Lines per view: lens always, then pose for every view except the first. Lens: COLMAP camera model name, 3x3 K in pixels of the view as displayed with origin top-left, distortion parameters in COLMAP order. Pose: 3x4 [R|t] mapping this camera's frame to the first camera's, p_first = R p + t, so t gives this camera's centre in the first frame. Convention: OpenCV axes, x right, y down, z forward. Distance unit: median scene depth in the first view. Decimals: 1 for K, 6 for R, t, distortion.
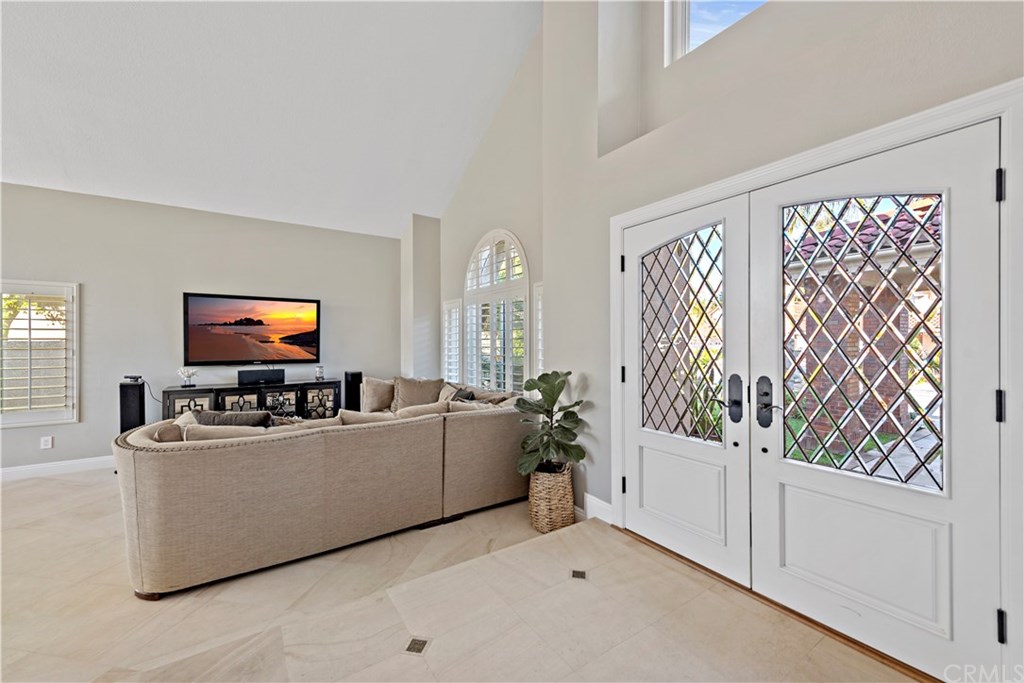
lens RADIAL K [[403.7, 0, 509.8], [0, 403.7, 337.1], [0, 0, 1]] dist [0.011304, -0.000759]
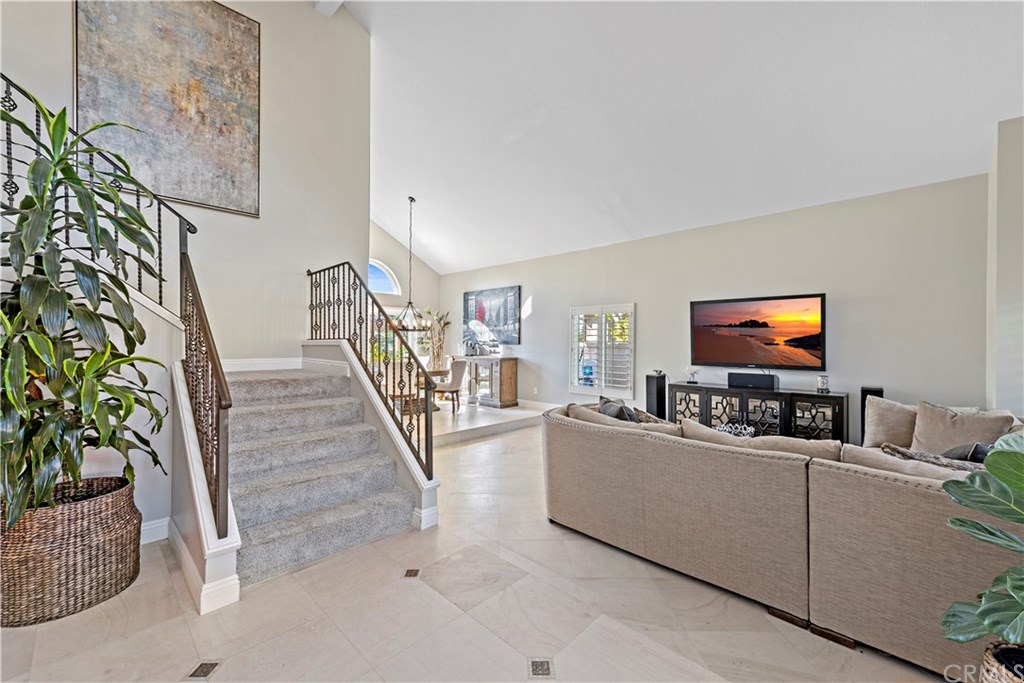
lens RADIAL K [[417.5, 0, 512.0], [0, 417.5, 341.5], [0, 0, 1]] dist [-0.000632, -0.000216]
pose [[0.195944, 0.001814, -0.980613, 0.233589], [-0.001835, 0.999997, 0.001484, 0.005235], [0.980613, 0.001509, 0.195947, 0.253146]]
